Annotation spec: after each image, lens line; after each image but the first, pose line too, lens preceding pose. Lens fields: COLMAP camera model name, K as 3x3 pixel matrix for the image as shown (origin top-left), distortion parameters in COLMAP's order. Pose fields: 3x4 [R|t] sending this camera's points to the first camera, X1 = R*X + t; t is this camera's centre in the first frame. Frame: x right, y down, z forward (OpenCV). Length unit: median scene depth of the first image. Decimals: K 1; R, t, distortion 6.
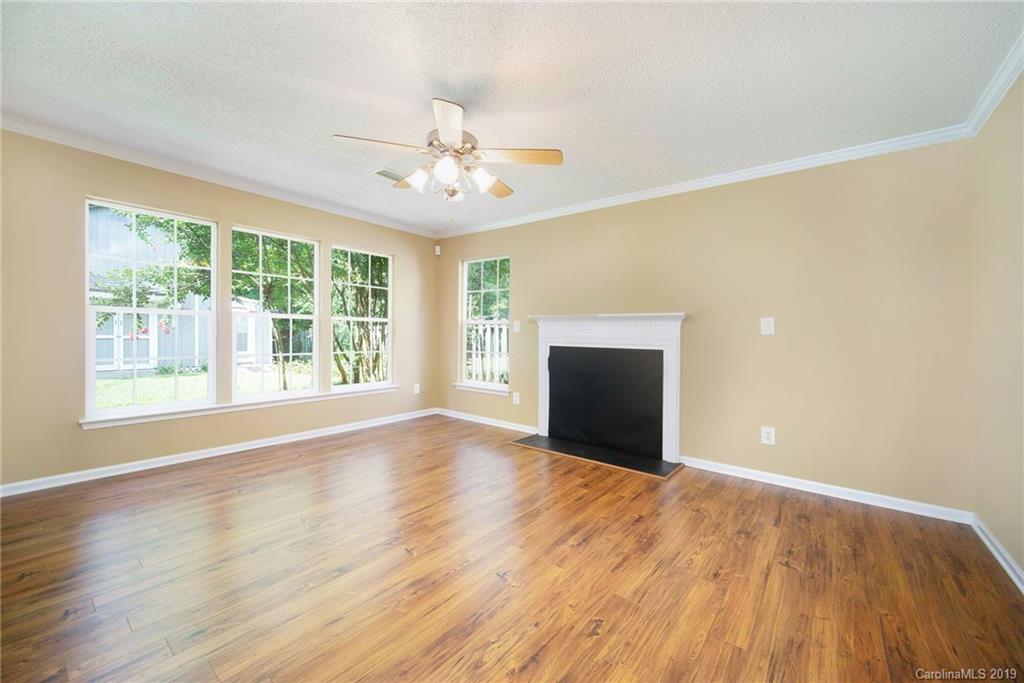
lens RADIAL K [[408.0, 0, 502.5], [0, 408.0, 337.8], [0, 0, 1]] dist [0.000843, 0.000085]
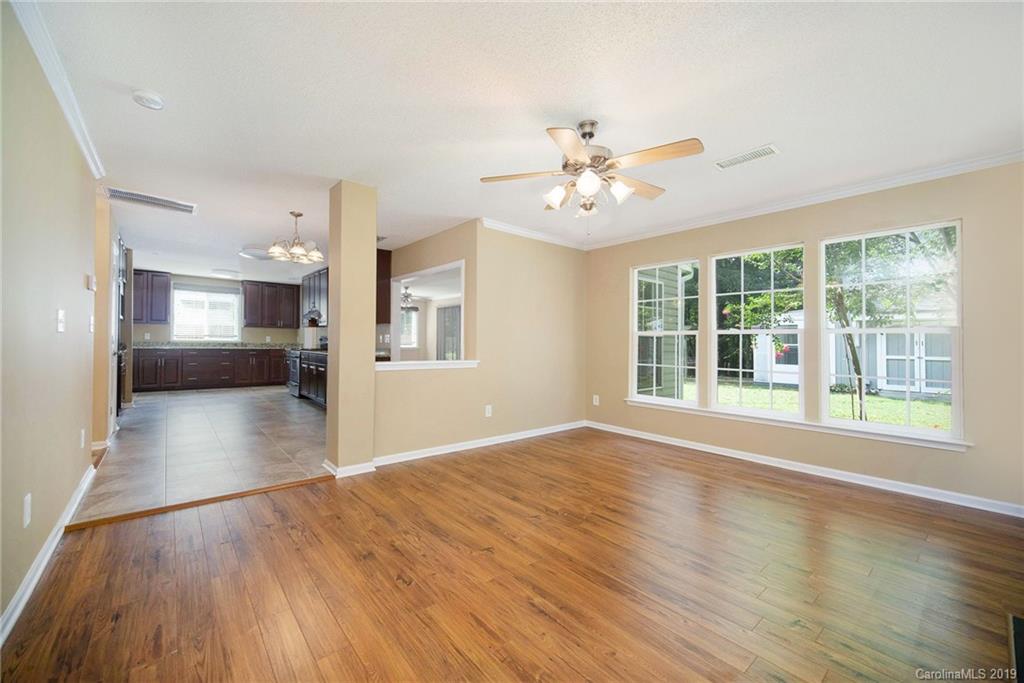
lens RADIAL K [[408.0, 0, 502.5], [0, 408.0, 337.8], [0, 0, 1]] dist [0.000843, 0.000085]
pose [[-0.189015, -0.025236, -0.981650, 1.077042], [-0.025947, 0.999449, -0.020698, -0.004281], [0.981631, 0.021559, -0.189566, 1.159234]]
